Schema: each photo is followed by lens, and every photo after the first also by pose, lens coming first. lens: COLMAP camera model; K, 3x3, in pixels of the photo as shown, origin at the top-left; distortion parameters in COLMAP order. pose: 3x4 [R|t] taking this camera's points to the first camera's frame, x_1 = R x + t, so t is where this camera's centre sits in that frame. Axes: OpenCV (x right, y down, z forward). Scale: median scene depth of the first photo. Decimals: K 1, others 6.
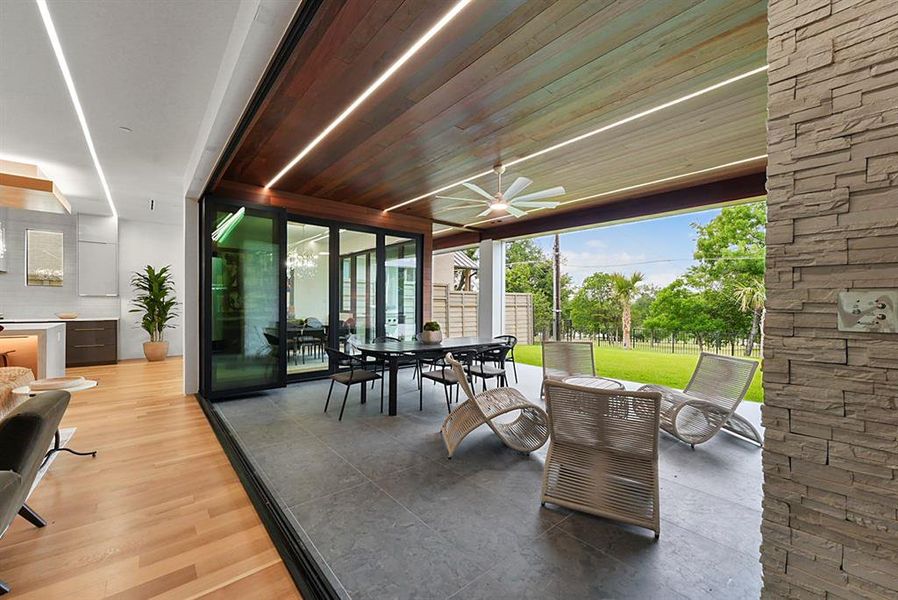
lens RADIAL K [[362.3, 0, 446.7], [0, 362.3, 305.6], [0, 0, 1]] dist [-0.000751, 0.000010]
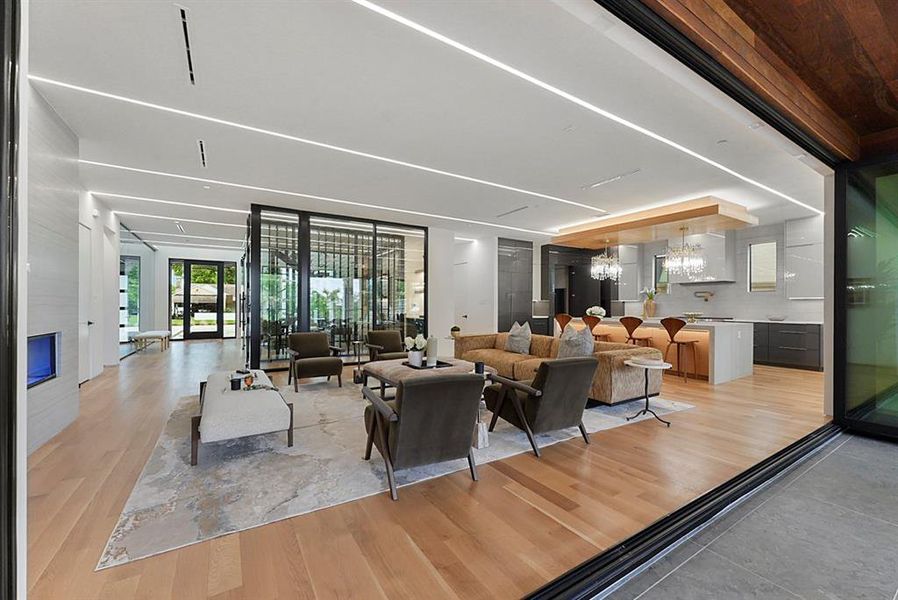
lens RADIAL K [[362.3, 0, 446.7], [0, 362.3, 305.6], [0, 0, 1]] dist [-0.000751, 0.000010]
pose [[-0.143438, -0.008230, -0.989625, 0.137494], [-0.012252, 0.999904, -0.006540, 0.008081], [0.989584, 0.011187, -0.143525, 0.159795]]
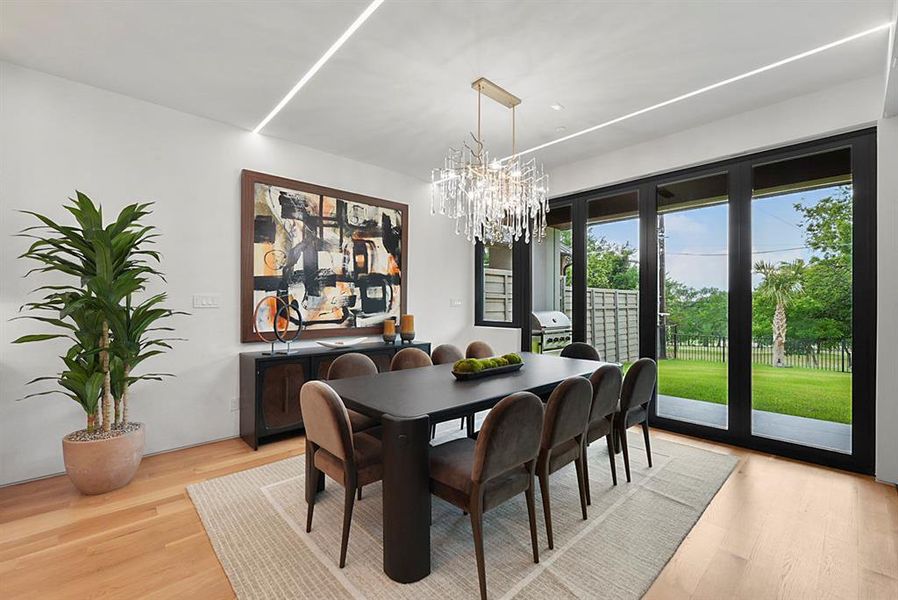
lens RADIAL K [[380.0, 0, 447.5], [0, 380.0, 303.3], [0, 0, 1]] dist [0.000378, 0.000103]
pose [[0.998832, -0.004328, 0.048134, -0.504438], [0.004755, 0.999950, -0.008760, -0.011021], [-0.048094, 0.008978, 0.998802, 0.634555]]
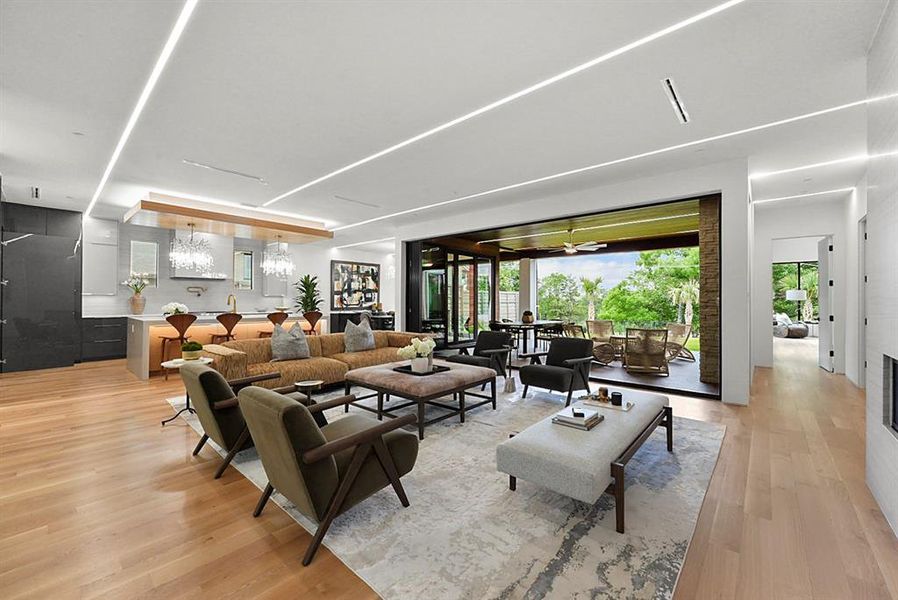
lens RADIAL K [[357.7, 0, 449.0], [0, 357.7, 300.0], [0, 0, 1]] dist [-0.000683, -0.000063]
pose [[0.989834, -0.003483, 0.142184, -0.456599], [0.004544, 0.999964, -0.007137, 0.001643], [-0.142154, 0.007710, 0.989815, -0.466531]]
